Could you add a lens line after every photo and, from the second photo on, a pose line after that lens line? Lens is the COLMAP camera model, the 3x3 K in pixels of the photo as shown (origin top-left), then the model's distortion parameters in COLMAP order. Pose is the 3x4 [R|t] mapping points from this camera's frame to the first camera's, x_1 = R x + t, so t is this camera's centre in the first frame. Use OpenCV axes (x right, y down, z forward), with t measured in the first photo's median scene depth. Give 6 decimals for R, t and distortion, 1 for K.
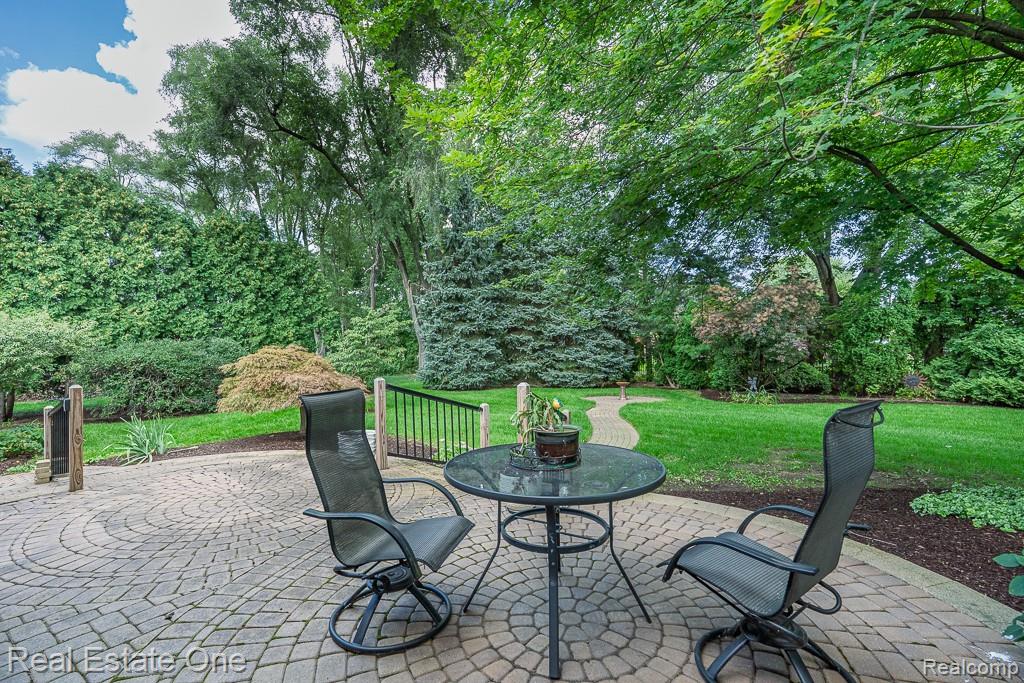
lens RADIAL K [[460.4, 0, 514.3], [0, 460.4, 343.3], [0, 0, 1]] dist [-0.002254, 0.001462]
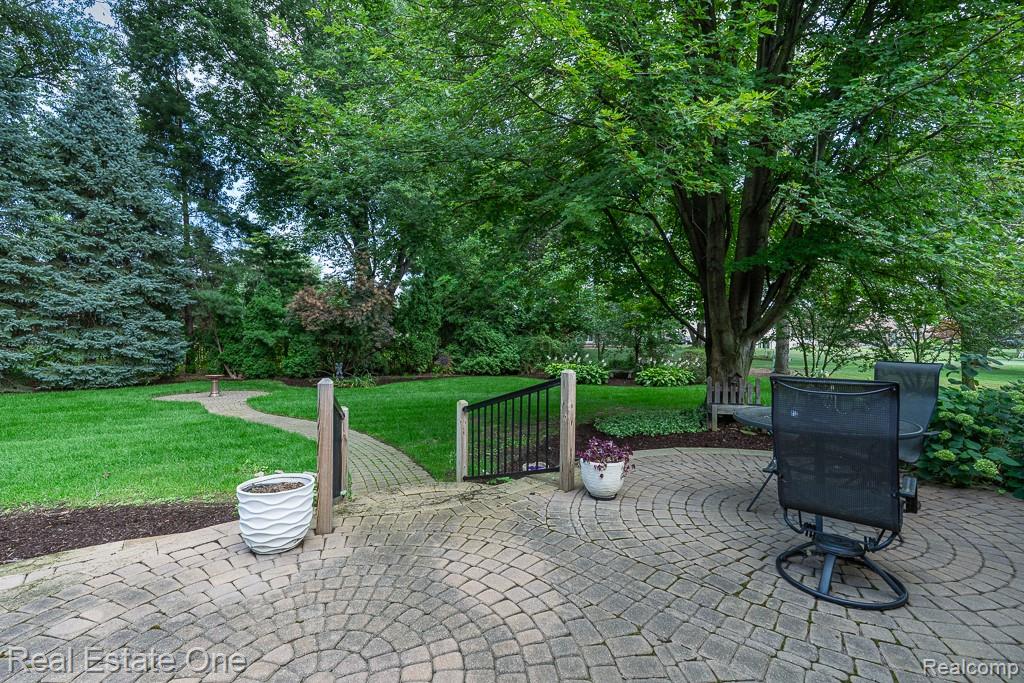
lens RADIAL K [[460.4, 0, 508.4], [0, 460.4, 339.8], [0, 0, 1]] dist [-0.002254, 0.001462]
pose [[0.486614, 0.007149, 0.873588, -0.180946], [-0.025724, 0.999650, 0.006149, 0.004390], [-0.873238, -0.025464, 0.486628, 0.134291]]
